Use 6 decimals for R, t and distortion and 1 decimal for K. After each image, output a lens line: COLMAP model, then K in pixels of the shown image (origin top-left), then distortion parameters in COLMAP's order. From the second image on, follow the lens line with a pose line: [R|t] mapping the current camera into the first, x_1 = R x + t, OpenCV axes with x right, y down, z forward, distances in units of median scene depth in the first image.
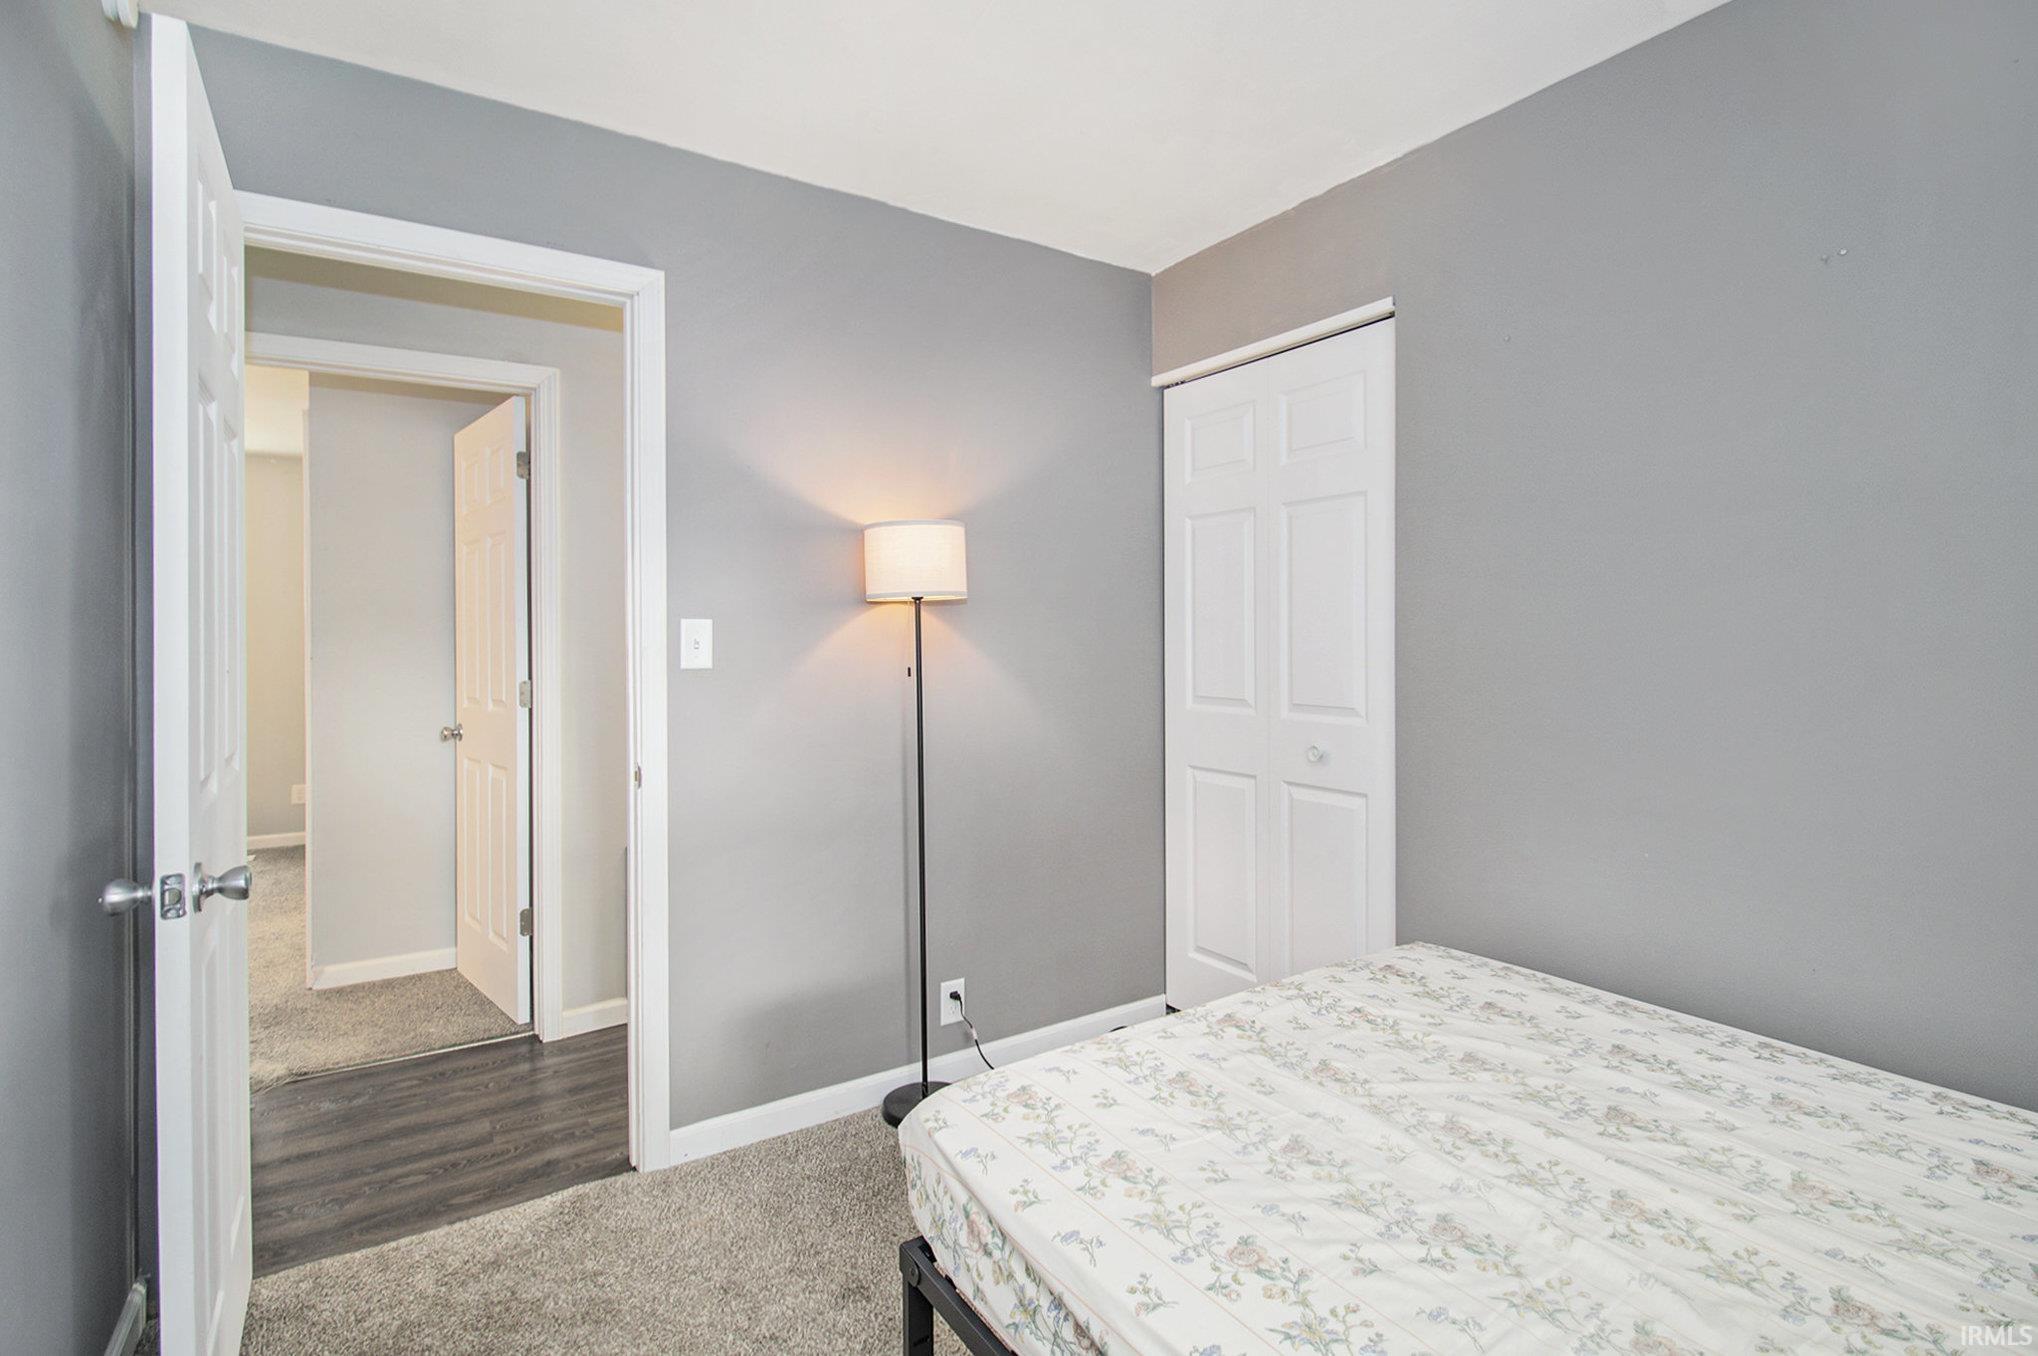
lens RADIAL K [[980.9, 0, 1072.0], [0, 980.9, 644.8], [0, 0, 1]] dist [-0.016090, -0.001282]
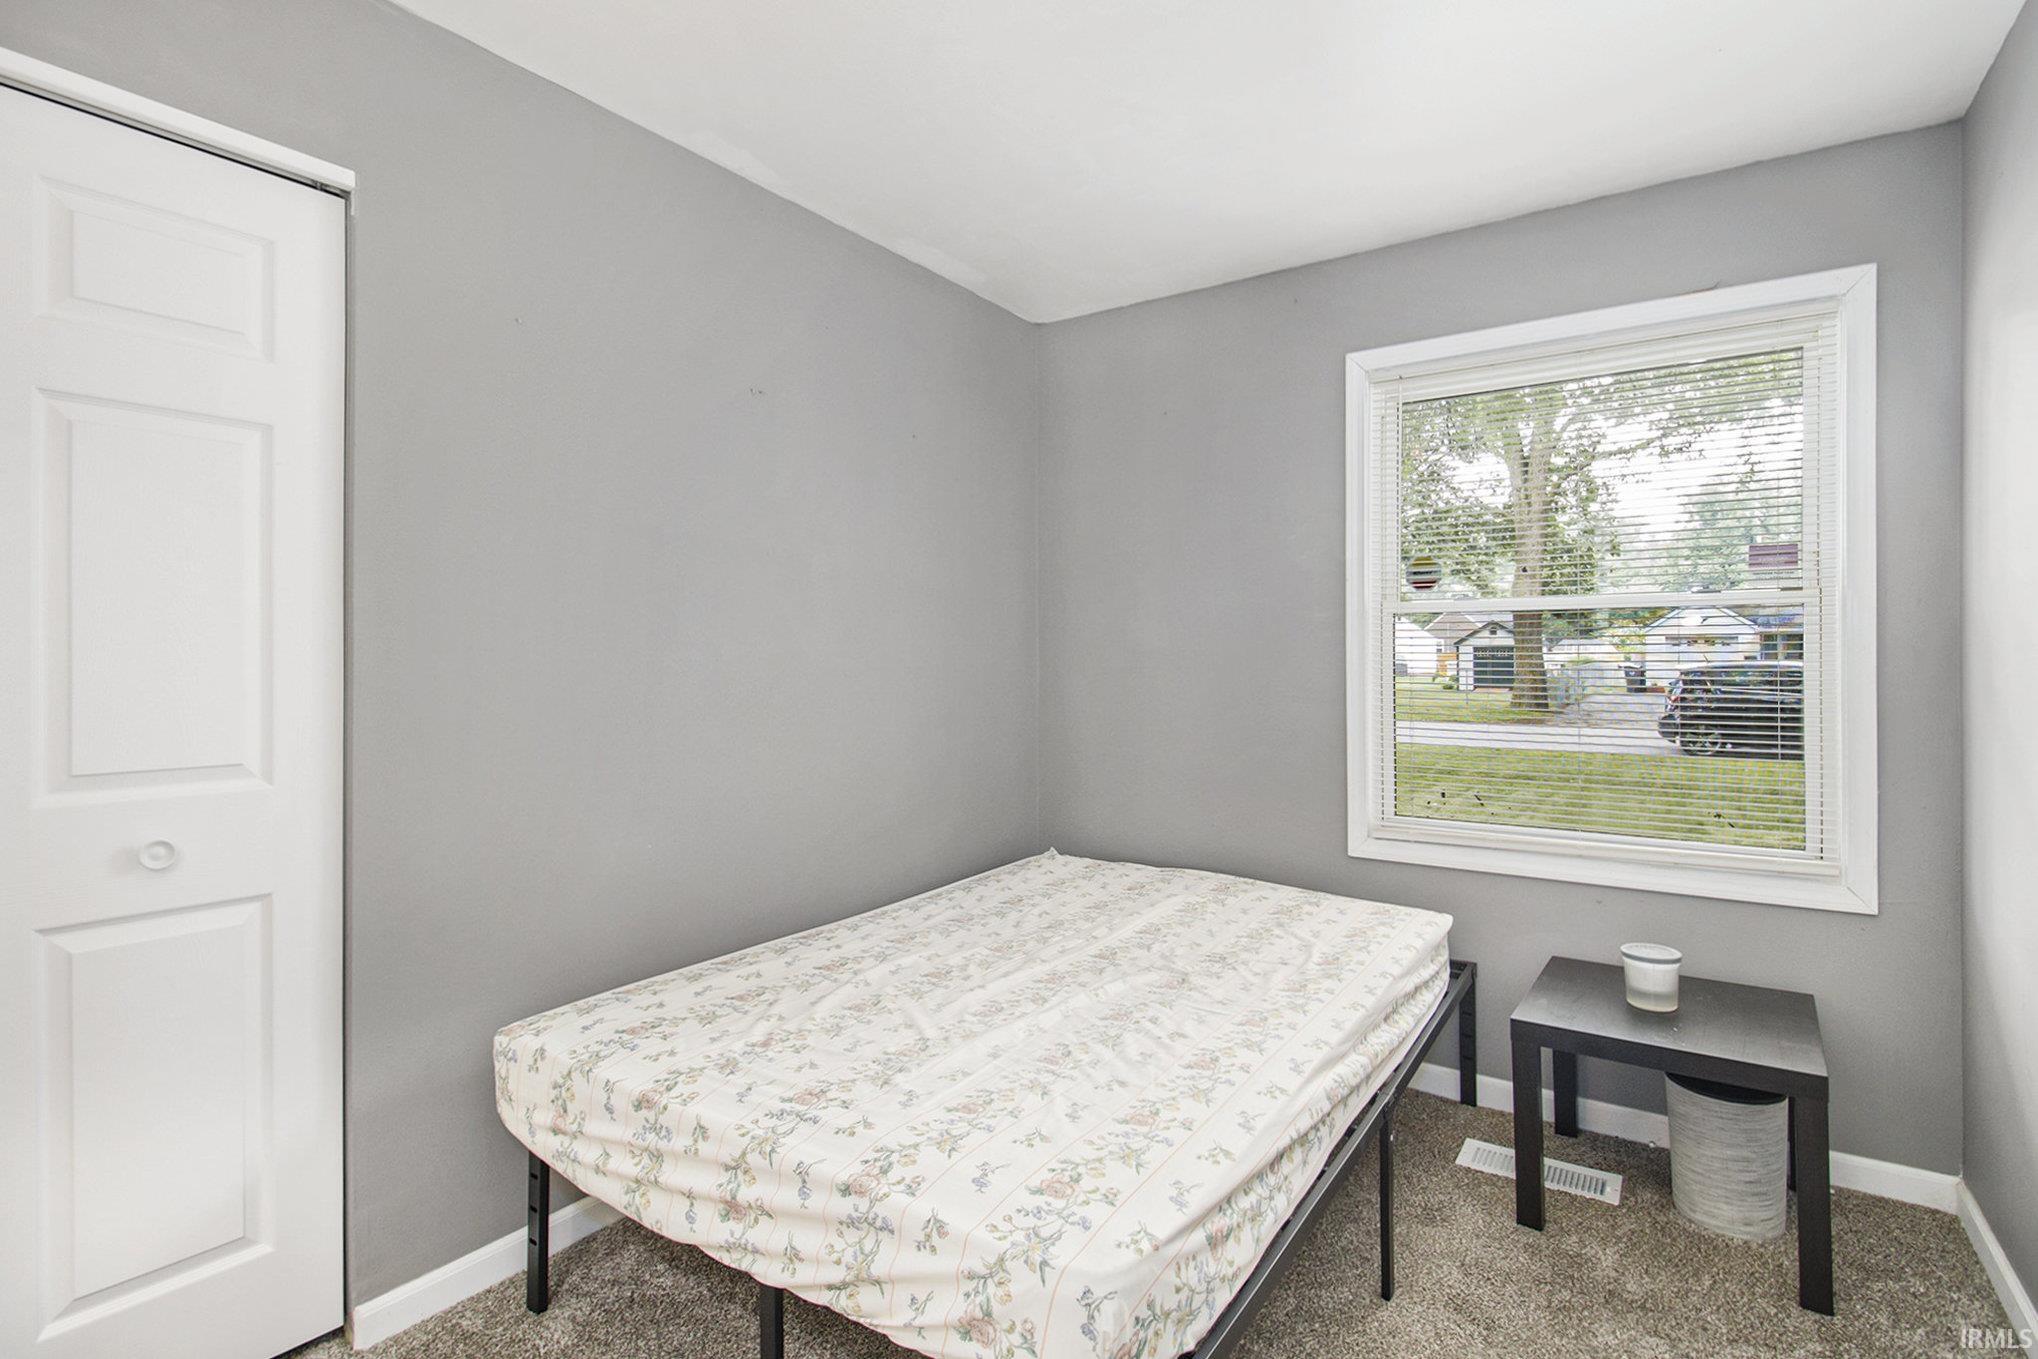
lens RADIAL K [[980.9, 0, 1023.3], [0, 980.9, 660.8], [0, 0, 1]] dist [-0.016090, -0.001282]
pose [[-0.354676, 0.003403, 0.934983, -0.826538], [0.011374, 0.999935, 0.000676, 0.006811], [-0.934920, 0.010874, -0.354691, 1.317319]]
